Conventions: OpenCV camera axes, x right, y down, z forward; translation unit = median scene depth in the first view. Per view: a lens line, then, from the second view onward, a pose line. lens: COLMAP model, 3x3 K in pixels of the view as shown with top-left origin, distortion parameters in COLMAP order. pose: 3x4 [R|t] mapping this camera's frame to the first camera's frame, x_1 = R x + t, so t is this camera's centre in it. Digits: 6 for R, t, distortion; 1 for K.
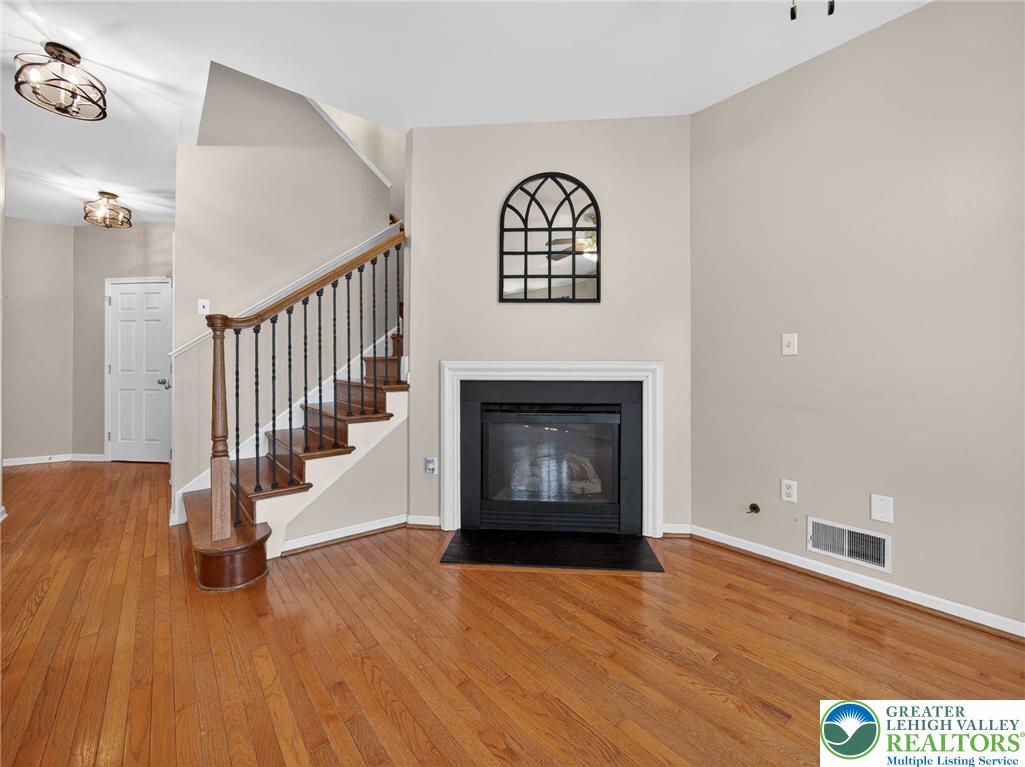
lens RADIAL K [[420.9, 0, 504.4], [0, 420.9, 365.8], [0, 0, 1]] dist [-0.015536, 0.003245]
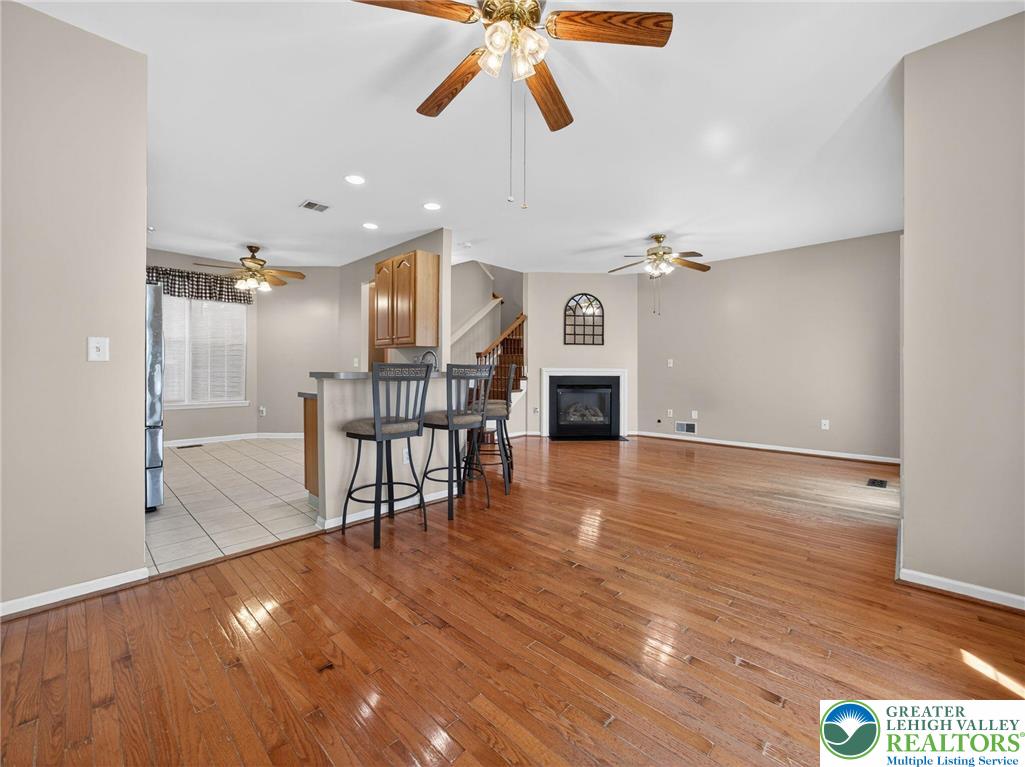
lens RADIAL K [[426.8, 0, 510.1], [0, 426.8, 369.2], [0, 0, 1]] dist [-0.017838, 0.005529]
pose [[0.993688, 0.000640, 0.112175, -0.621502], [-0.001015, 0.999994, 0.003289, -0.013210], [-0.112172, -0.003382, 0.993683, -1.494749]]
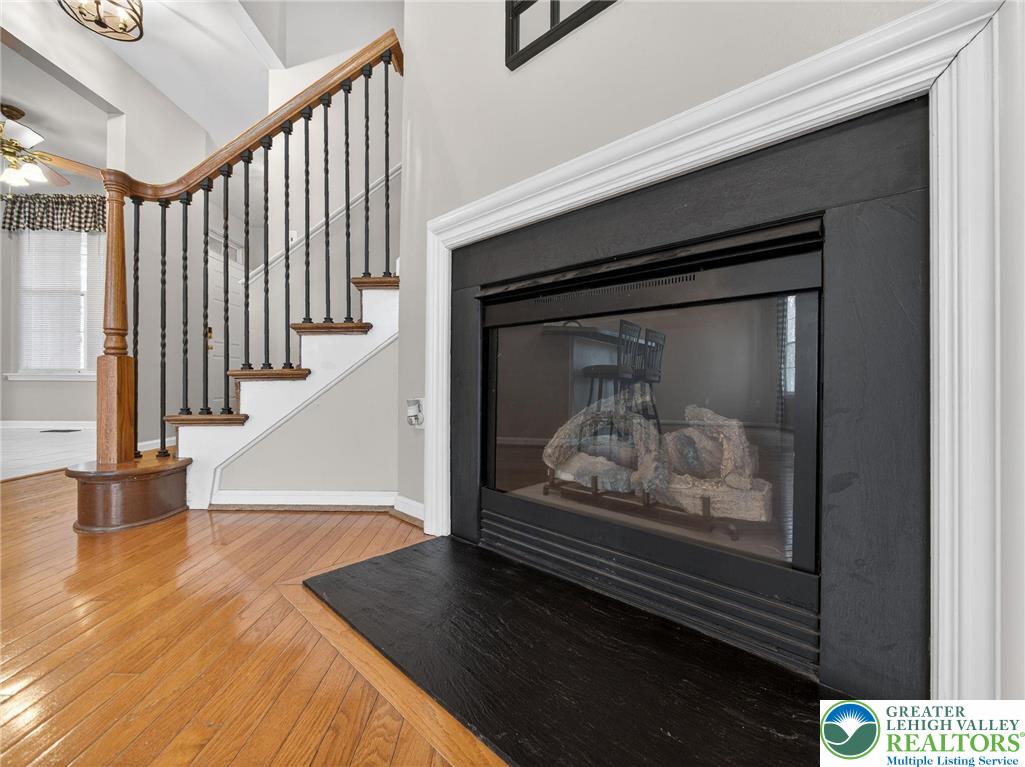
lens RADIAL K [[426.8, 0, 505.4], [0, 426.8, 377.0], [0, 0, 1]] dist [-0.017838, 0.005529]
pose [[0.780478, -0.002848, -0.625176, 0.281086], [0.000103, 0.999990, -0.004428, 0.196337], [0.625183, 0.003391, 0.780471, 0.639335]]
